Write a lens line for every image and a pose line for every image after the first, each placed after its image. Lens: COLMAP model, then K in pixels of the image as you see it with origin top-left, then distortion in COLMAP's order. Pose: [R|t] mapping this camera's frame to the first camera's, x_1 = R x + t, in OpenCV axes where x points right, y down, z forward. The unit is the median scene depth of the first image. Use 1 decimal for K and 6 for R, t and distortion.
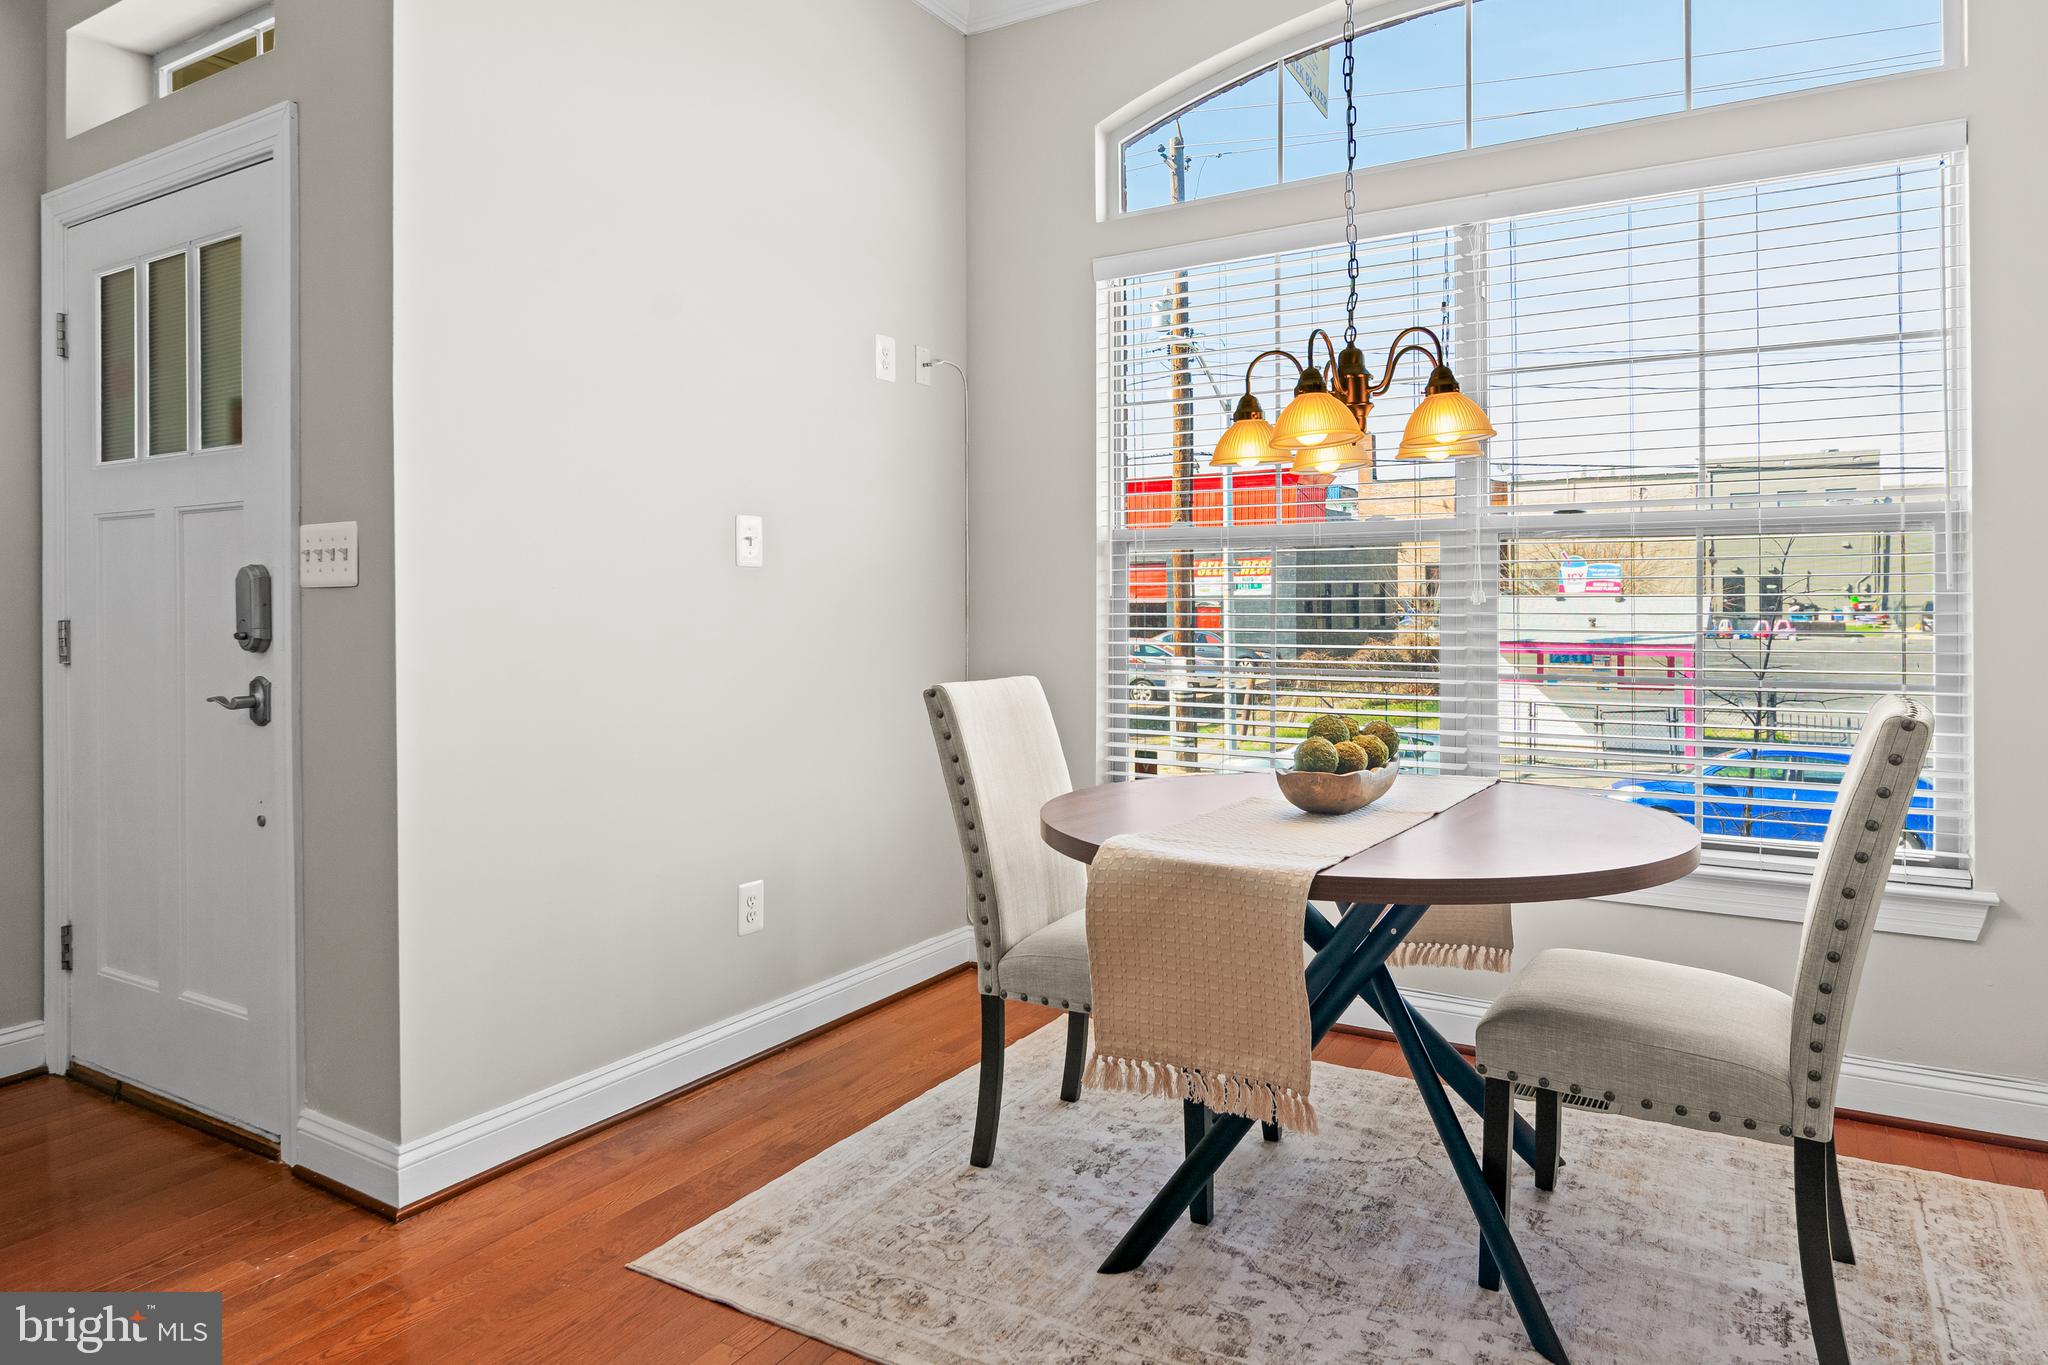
lens RADIAL K [[1229.1, 0, 1024.5], [0, 1229.1, 616.7], [0, 0, 1]] dist [-0.020638, 0.002927]
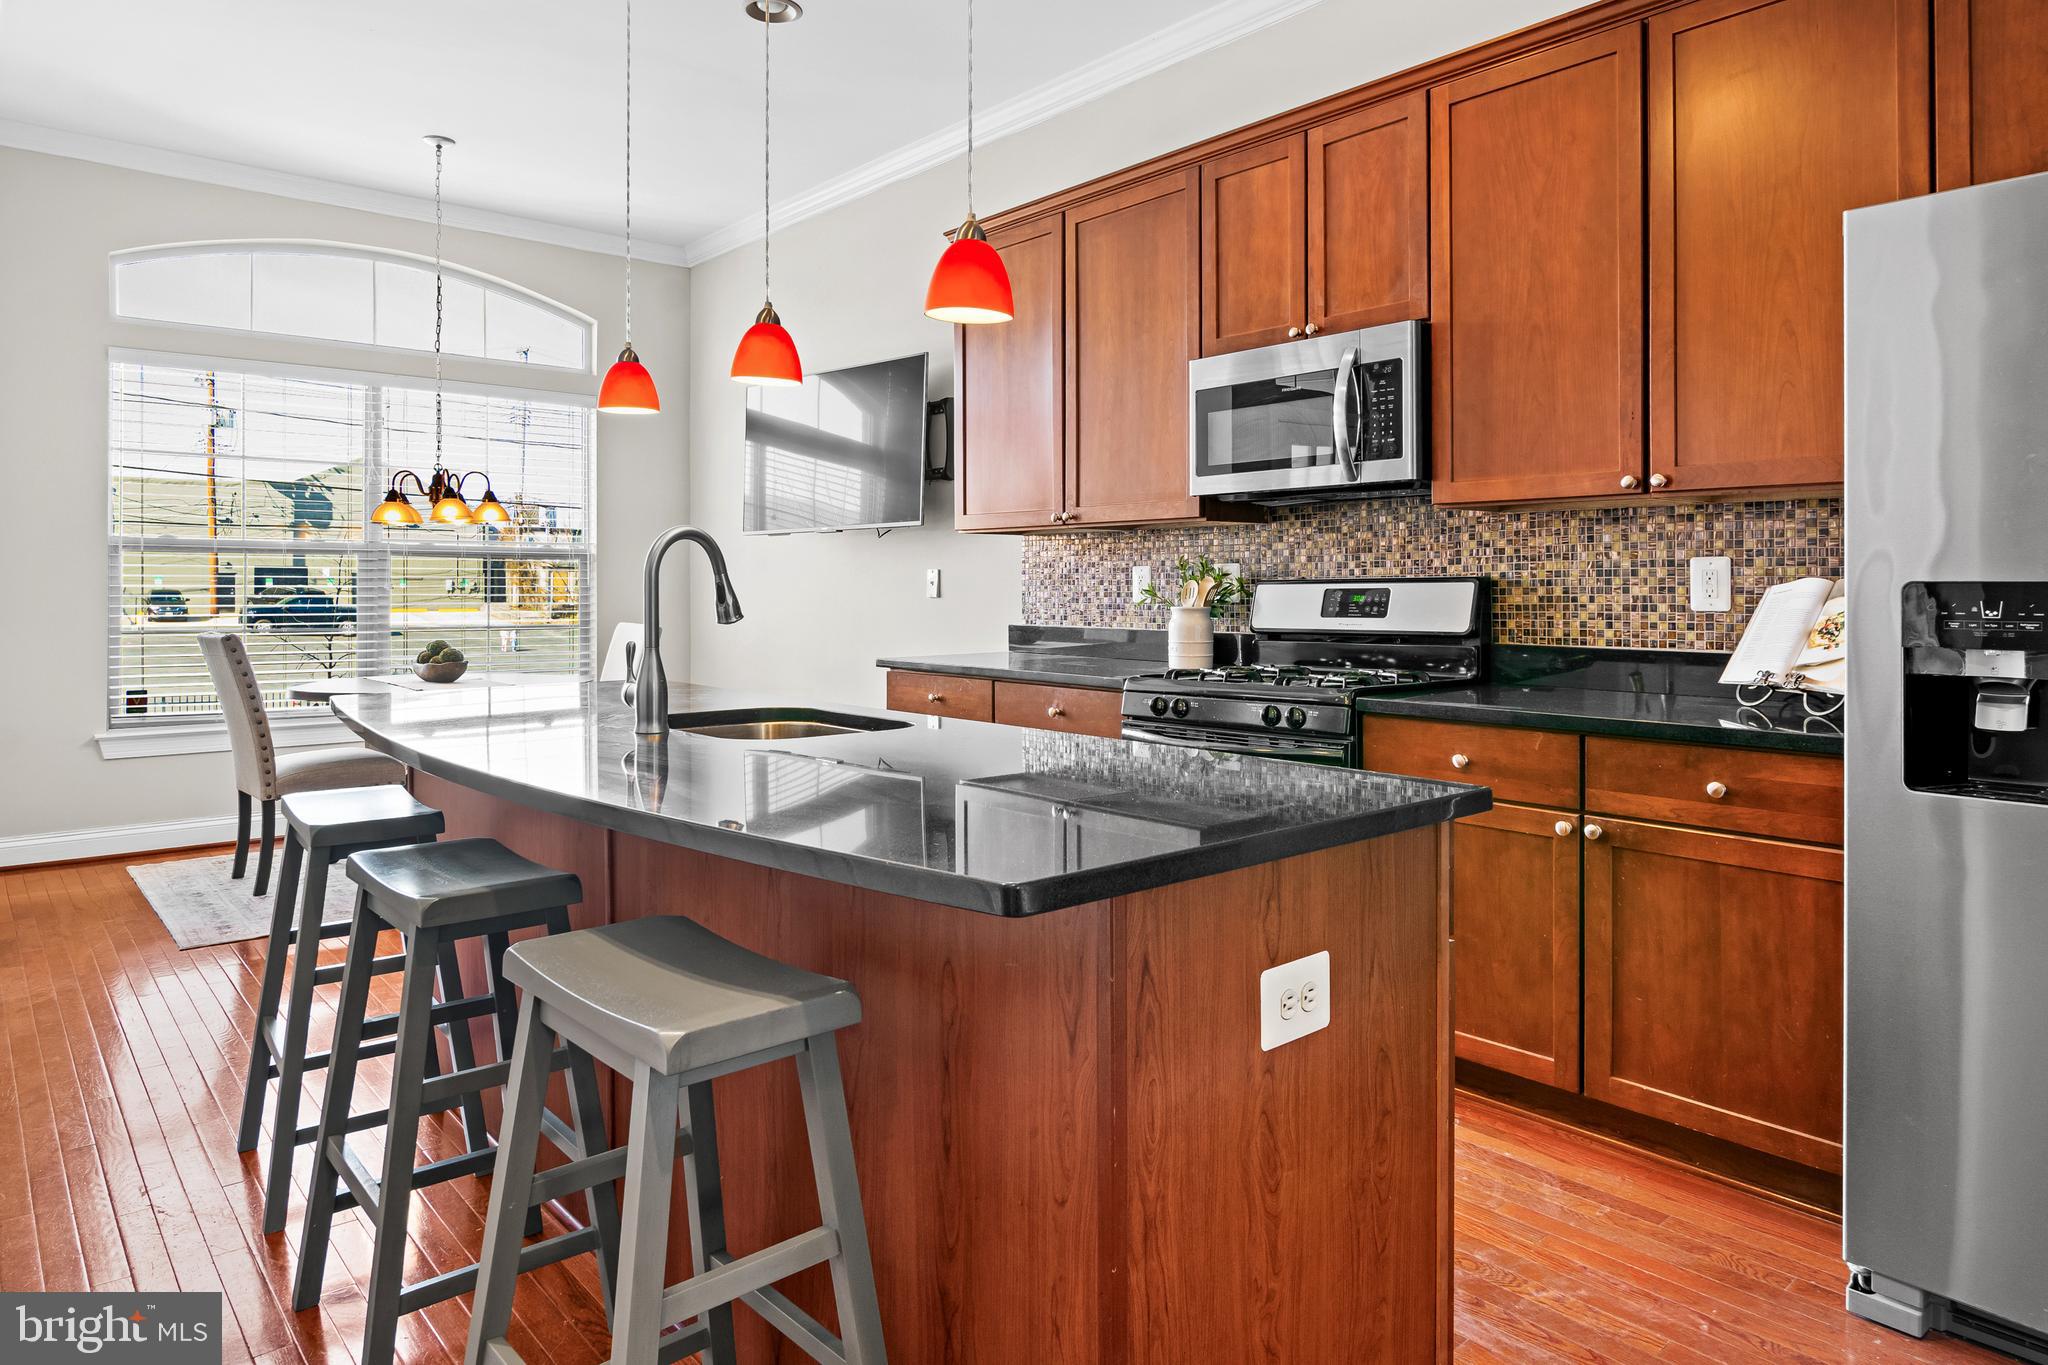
lens RADIAL K [[1251.7, 0, 1042.4], [0, 1251.7, 599.4], [0, 0, 1]] dist [0.000045, 0.000437]
pose [[0.319212, -0.004467, 0.947673, -1.574551], [0.007555, 0.999969, 0.002168, 0.009745], [-0.947653, 0.006467, 0.319236, -0.818224]]
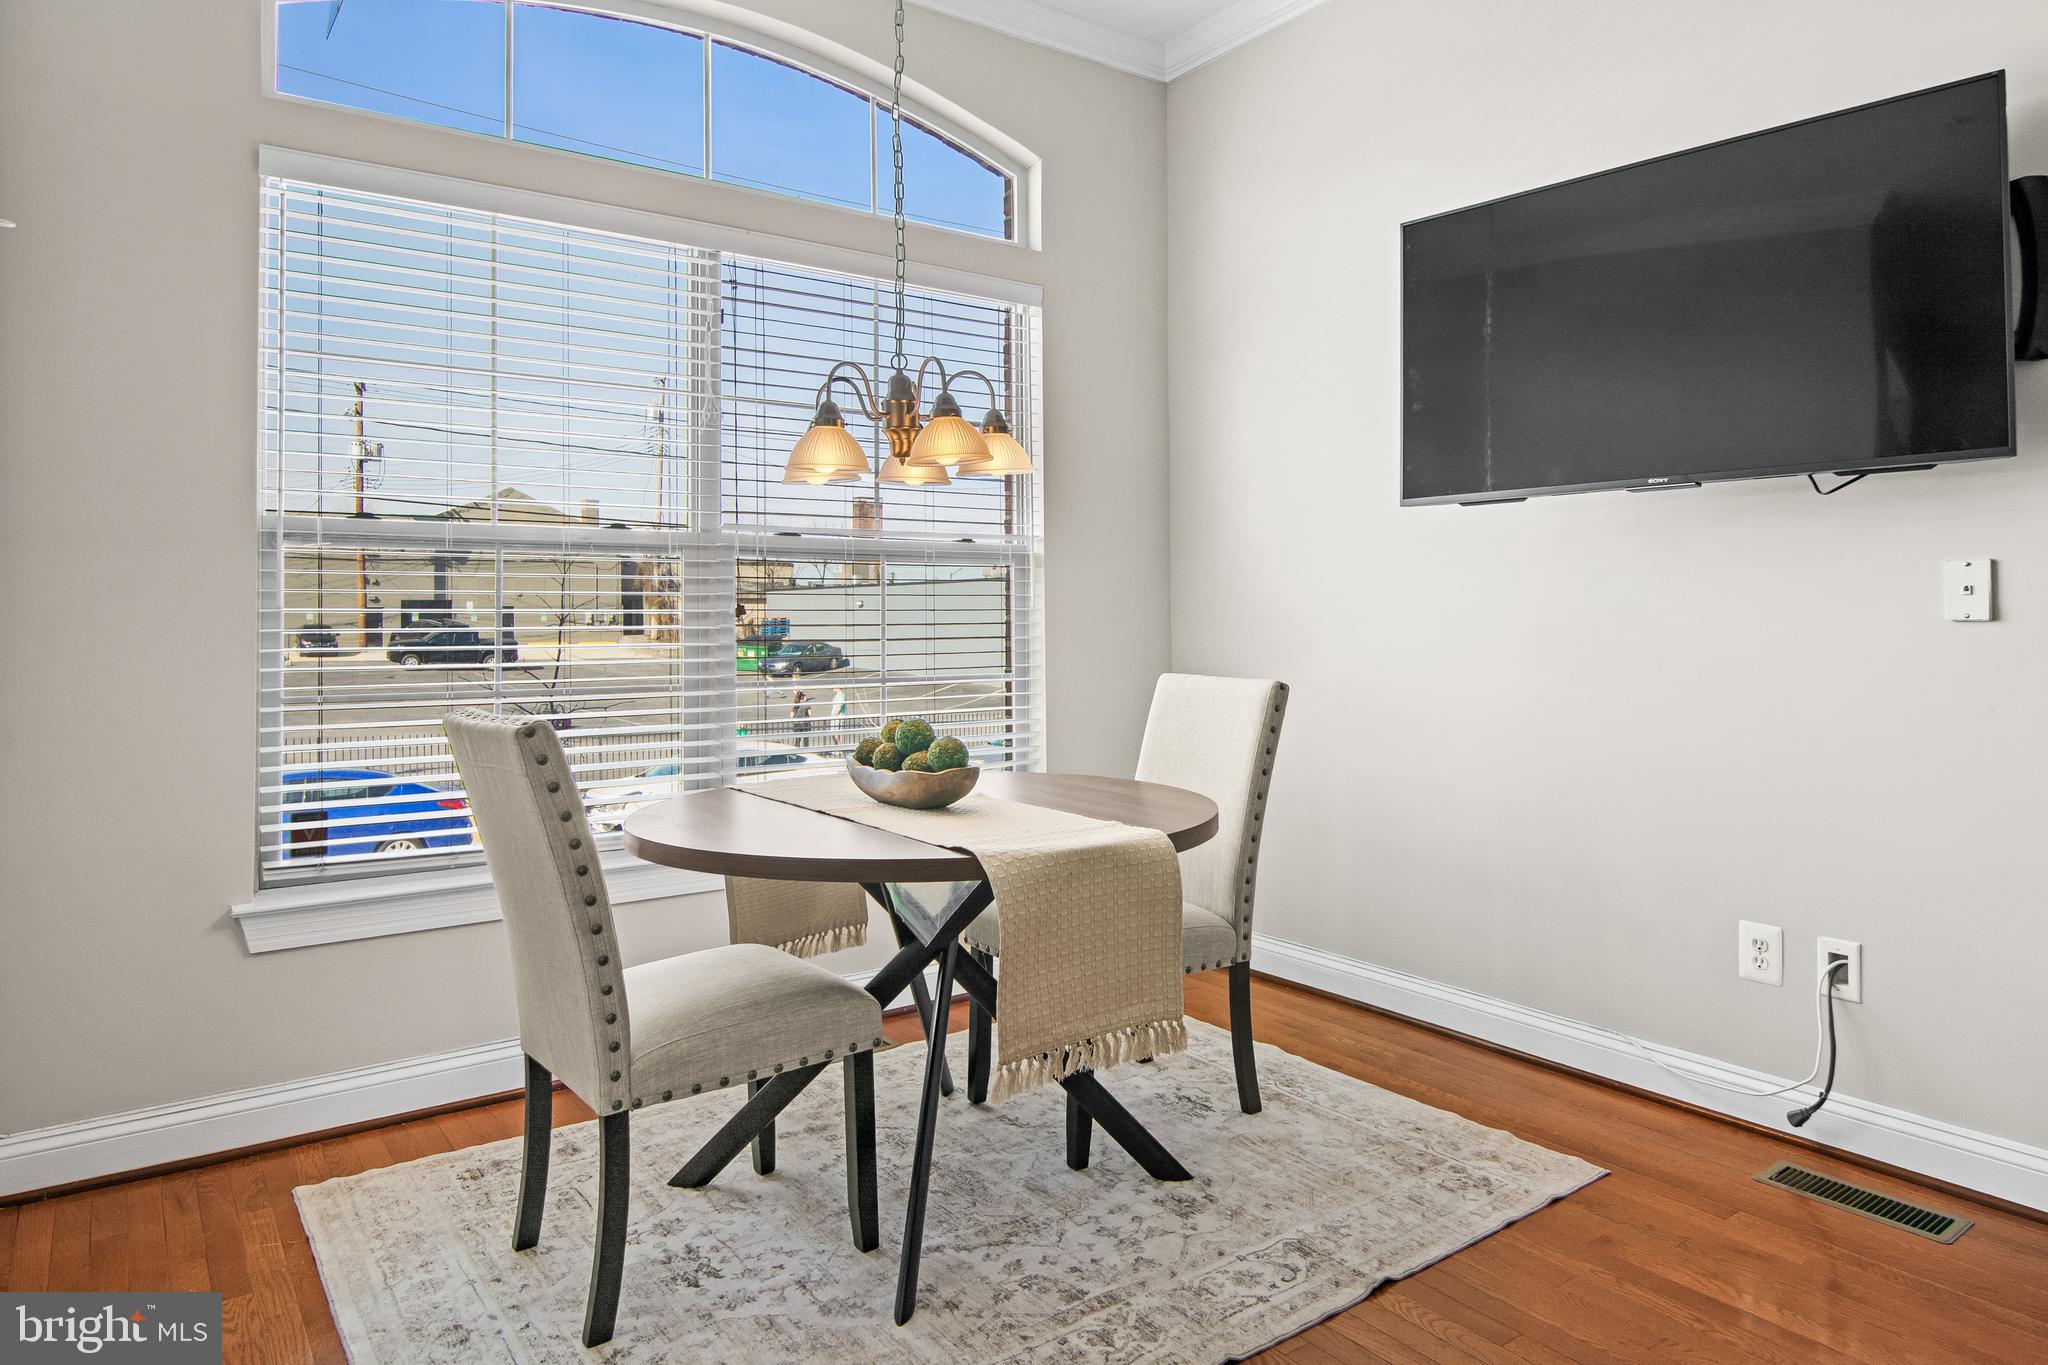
lens RADIAL K [[1250.9, 0, 1033.2], [0, 1250.9, 610.8], [0, 0, 1]] dist [-0.005880, -0.002414]
pose [[0.401374, 0.005866, 0.915895, -0.688723], [0.014806, 0.999807, -0.012892, 0.002763], [-0.915795, 0.018735, 0.401210, 0.454926]]
